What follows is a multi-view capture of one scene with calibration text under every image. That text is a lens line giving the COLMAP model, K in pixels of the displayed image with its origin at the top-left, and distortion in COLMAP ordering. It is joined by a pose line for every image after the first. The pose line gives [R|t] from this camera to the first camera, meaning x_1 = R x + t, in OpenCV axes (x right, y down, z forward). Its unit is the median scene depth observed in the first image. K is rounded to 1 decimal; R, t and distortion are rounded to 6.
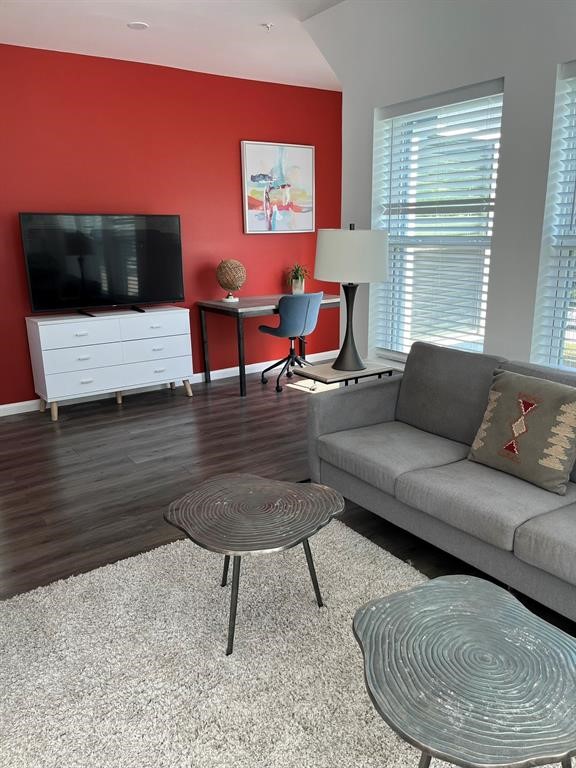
lens RADIAL K [[582.7, 0, 287.5], [0, 582.7, 385.3], [0, 0, 1]] dist [-0.000472, -0.000369]
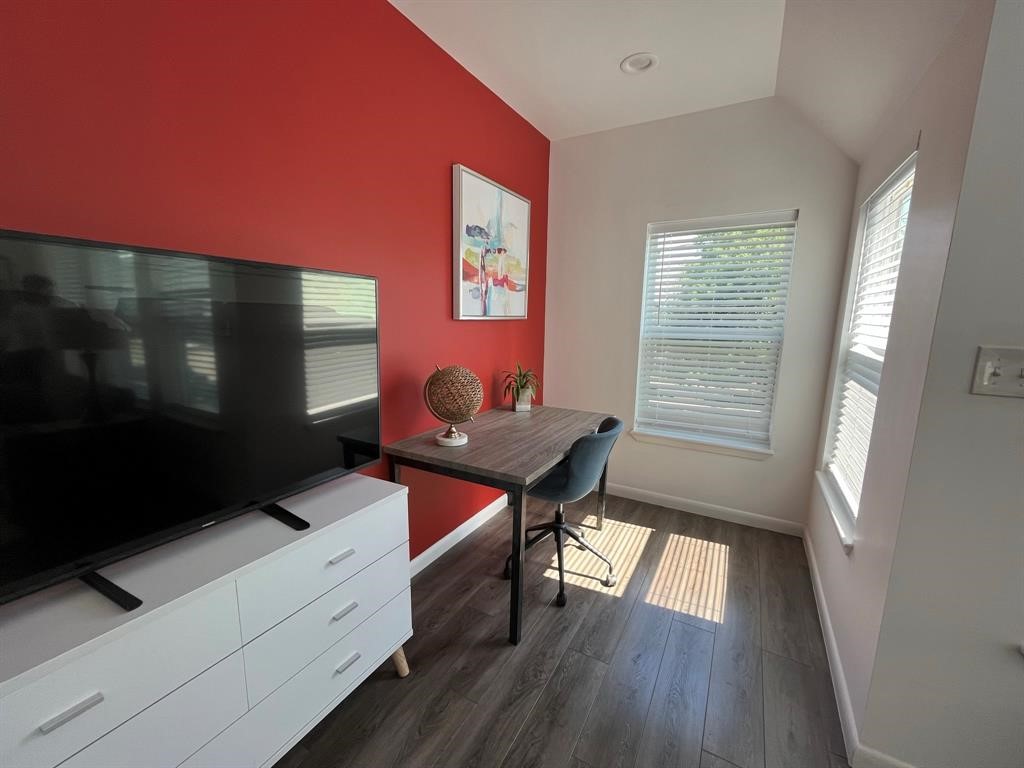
lens RADIAL K [[417.3, 0, 513.2], [0, 417.3, 379.6], [0, 0, 1]] dist [-0.003552, -0.000219]
pose [[0.898789, -0.029728, 0.437372, -0.206320], [0.072947, 0.993930, -0.082347, -0.158921], [-0.432269, 0.105917, 0.895503, 0.595172]]
